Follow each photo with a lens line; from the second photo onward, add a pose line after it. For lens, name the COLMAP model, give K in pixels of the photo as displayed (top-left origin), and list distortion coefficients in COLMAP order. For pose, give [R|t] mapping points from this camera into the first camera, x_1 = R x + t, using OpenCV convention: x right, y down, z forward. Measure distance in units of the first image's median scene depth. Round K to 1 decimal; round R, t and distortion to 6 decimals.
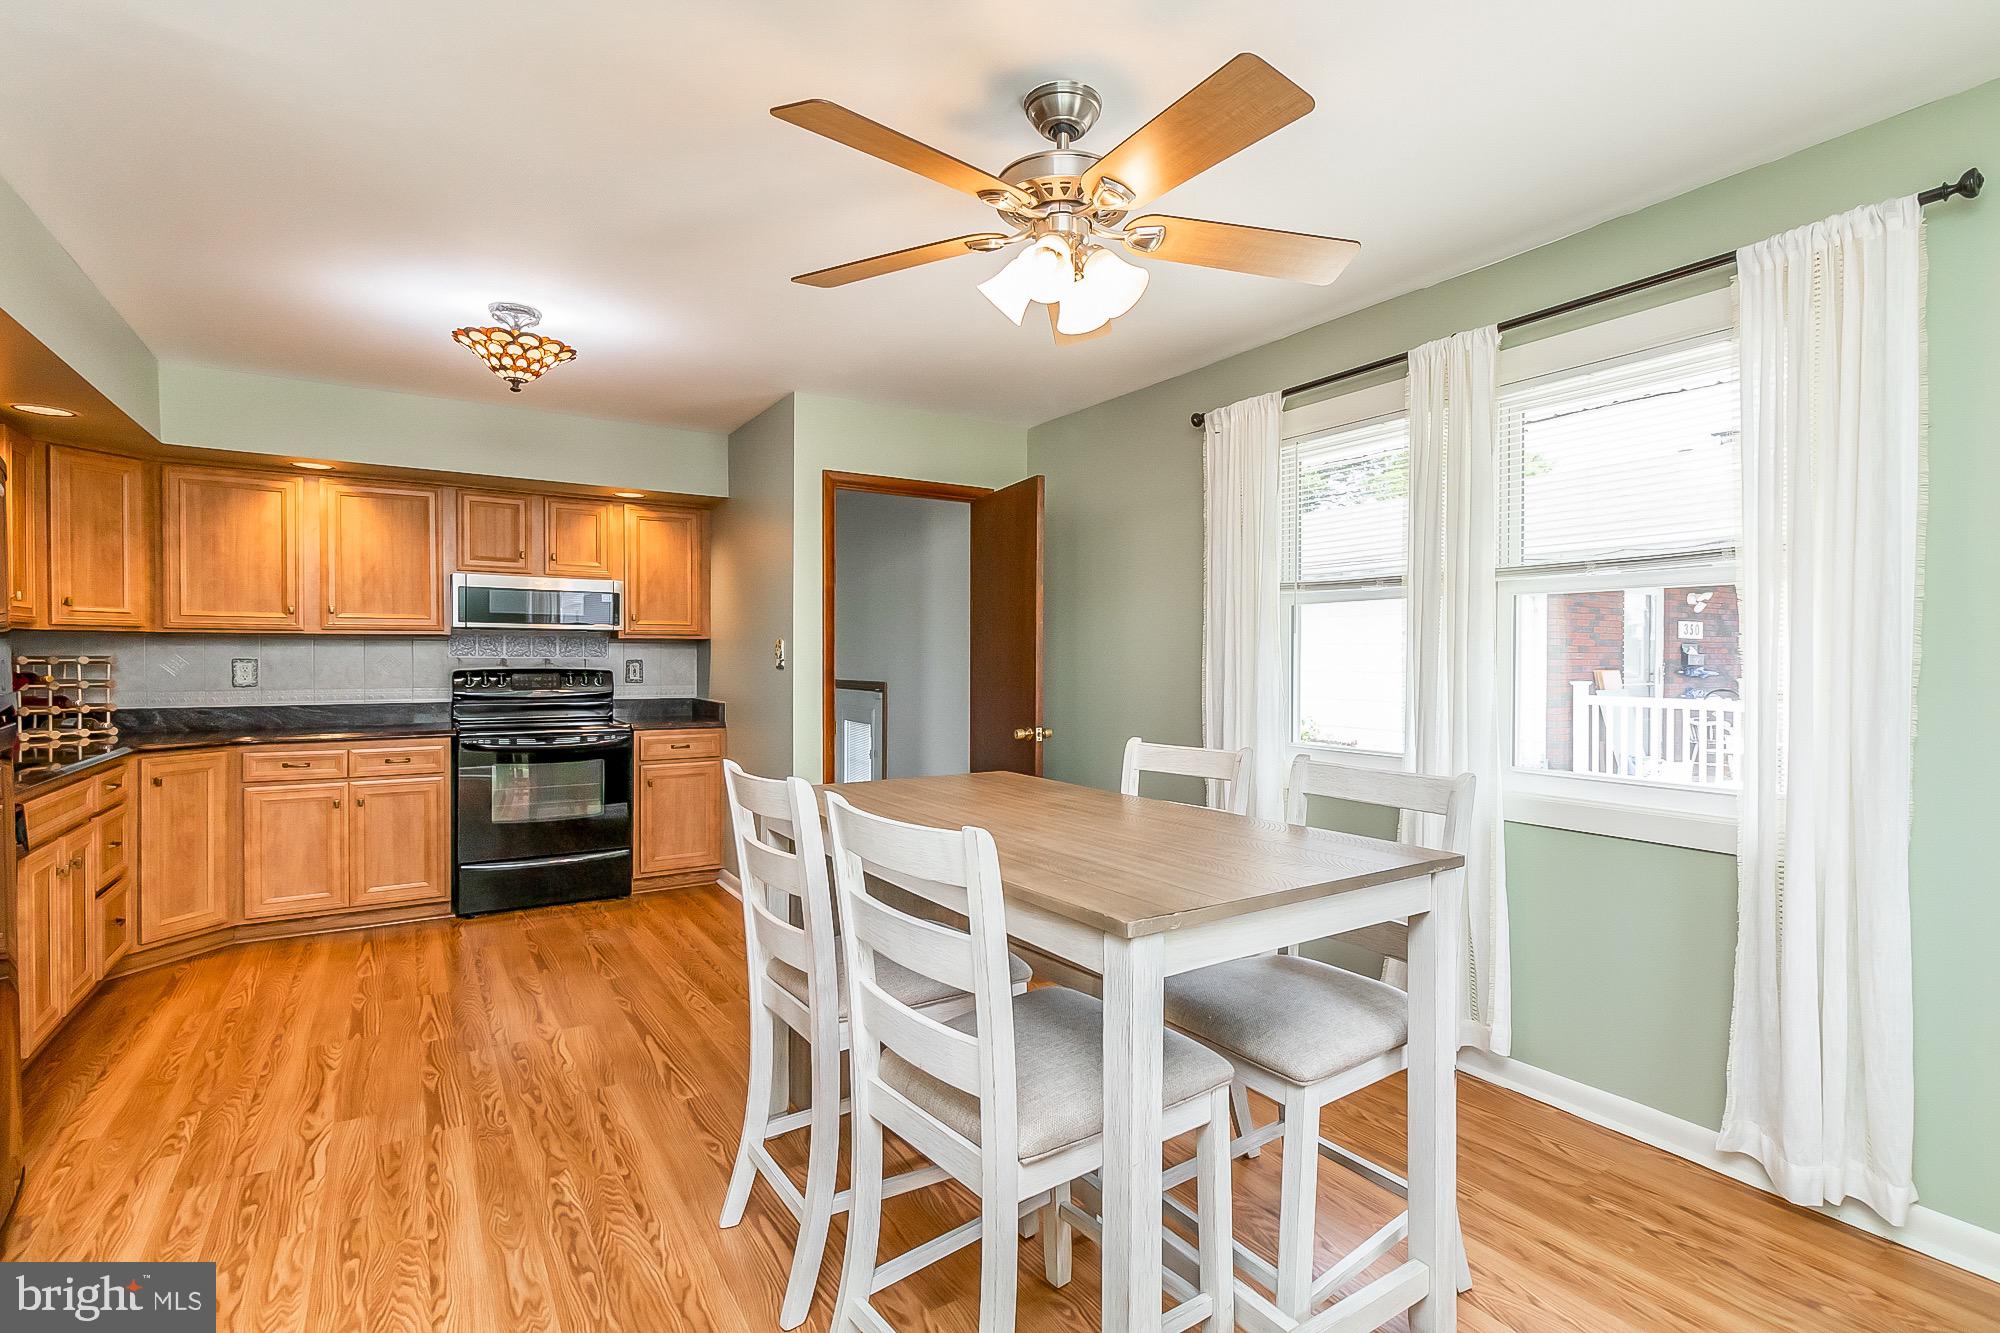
lens RADIAL K [[967.9, 0, 1066.6], [0, 967.9, 673.1], [0, 0, 1]] dist [0.020799, 0.000252]
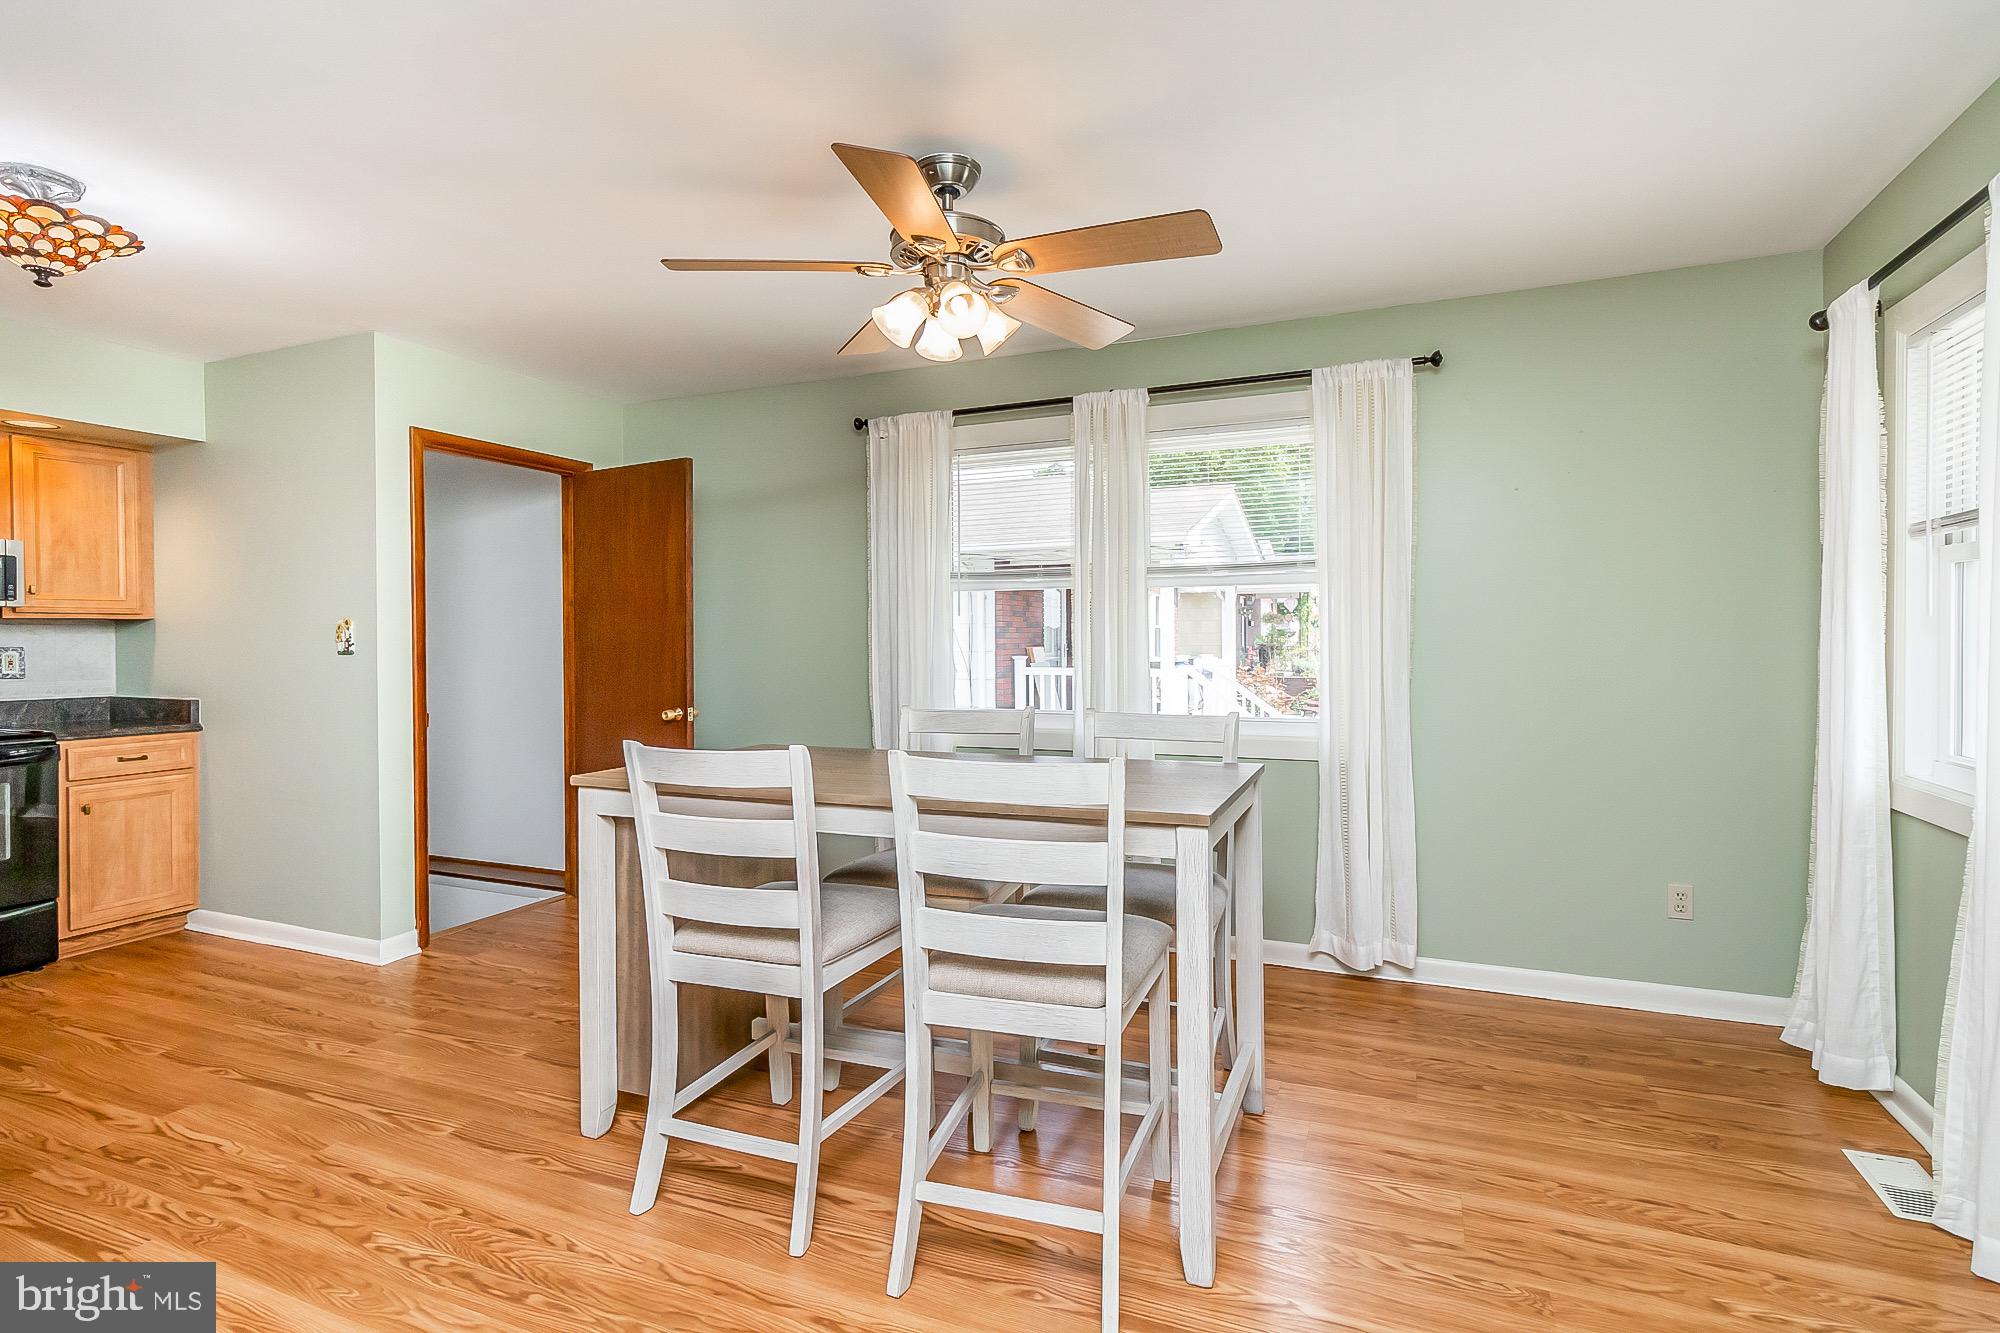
lens RADIAL K [[946.7, 0, 990.9], [0, 946.7, 654.1], [0, 0, 1]] dist [0.018093, -0.001547]
pose [[0.851936, -0.016291, 0.523393, -0.277630], [0.016560, 0.999854, 0.004167, 0.001681], [-0.523384, 0.005117, 0.852082, -0.005264]]
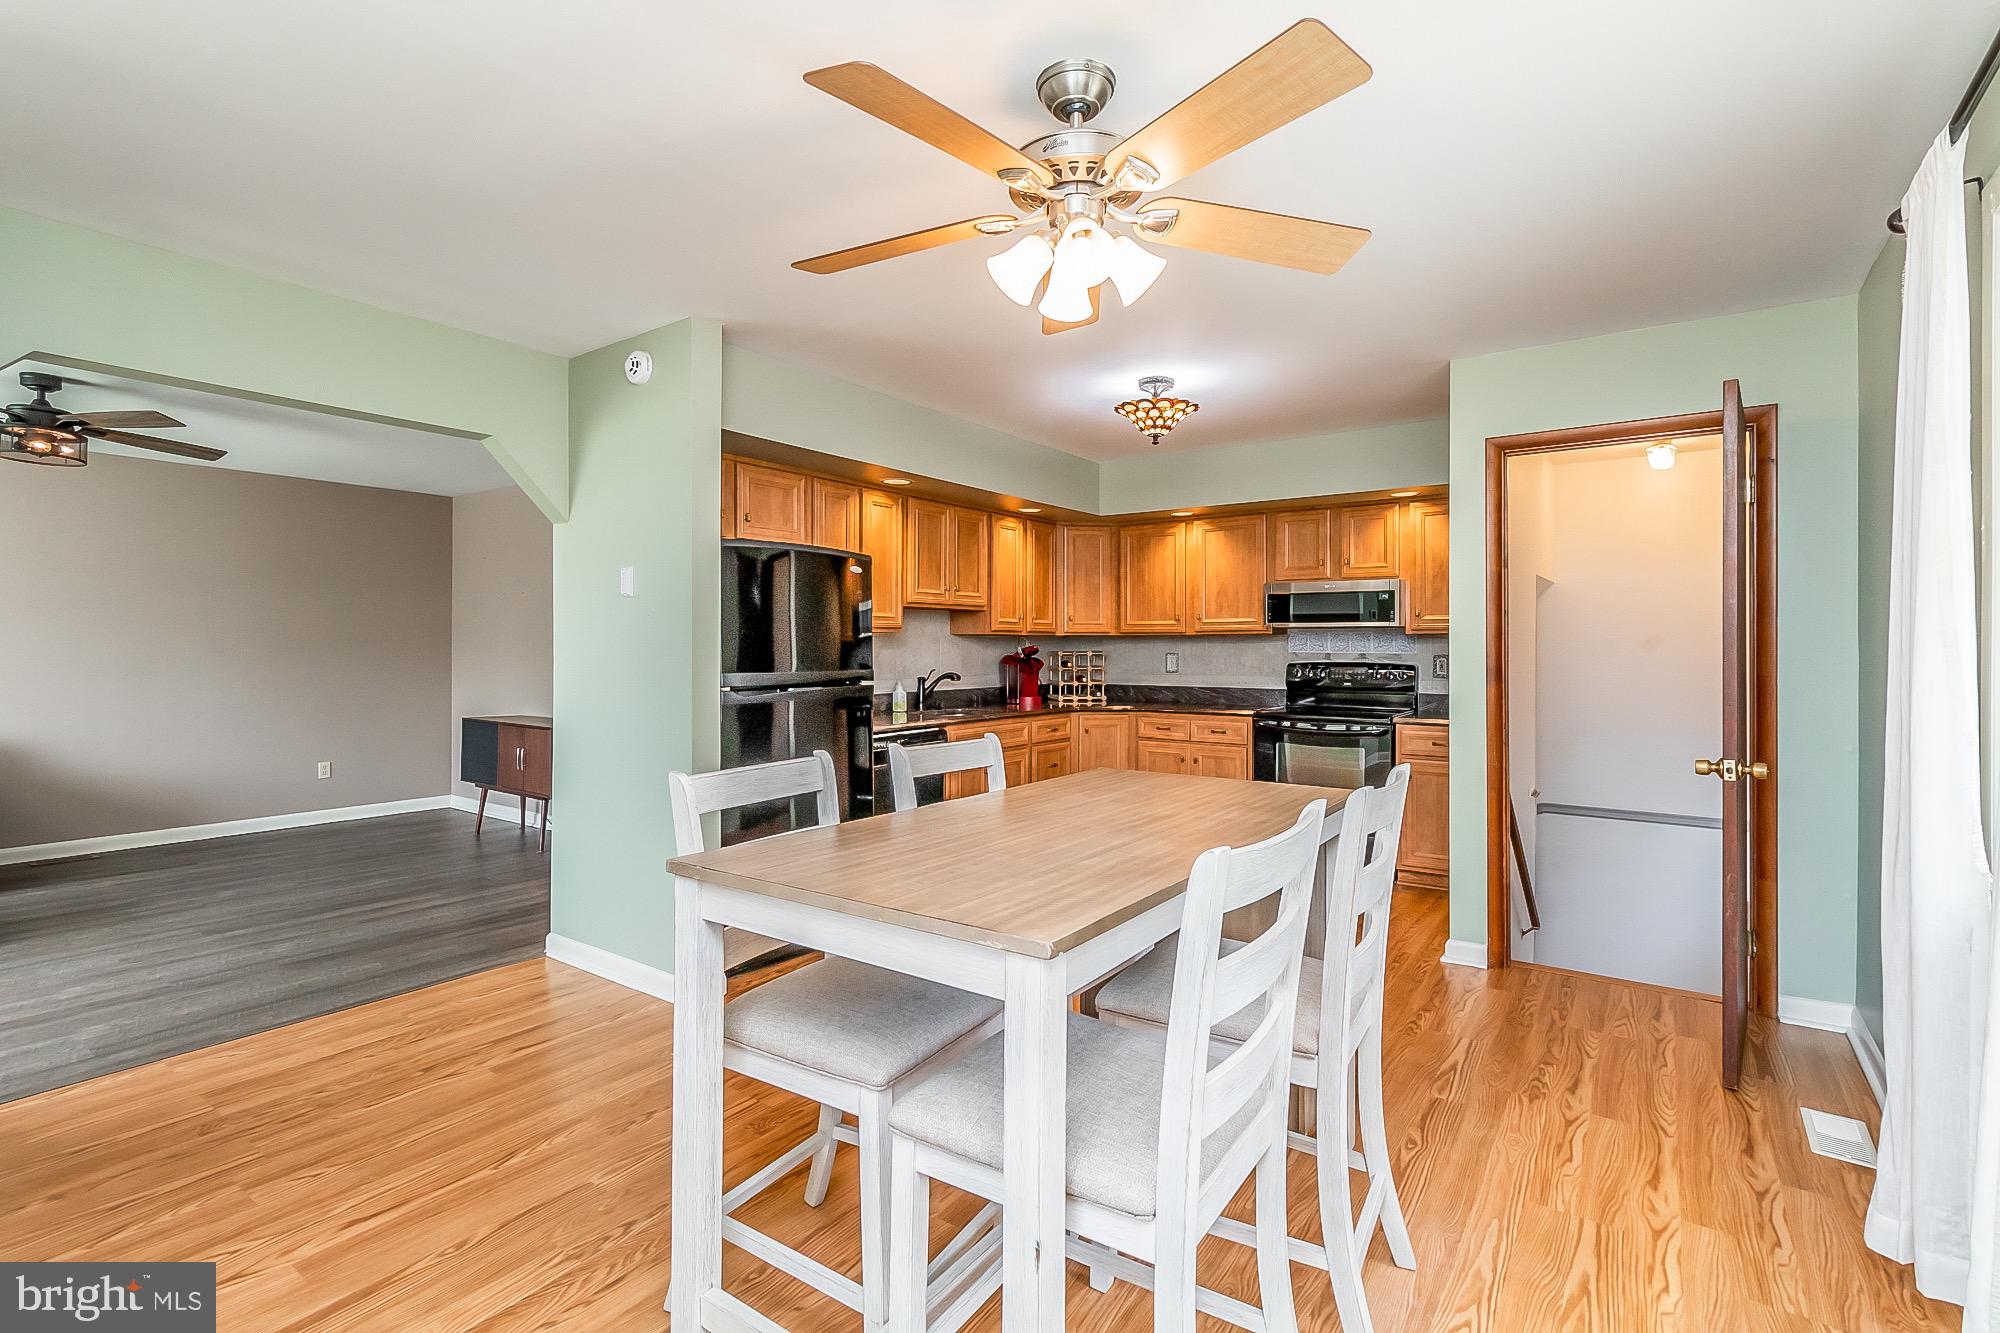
lens RADIAL K [[949.7, 0, 993.8], [0, 949.7, 646.7], [0, 0, 1]] dist [0.005711, 0.000702]
pose [[0.353734, -0.002453, -0.935343, 0.435388], [-0.015530, 0.999843, -0.008495, -0.009138], [0.935217, 0.017531, 0.353641, 0.305650]]
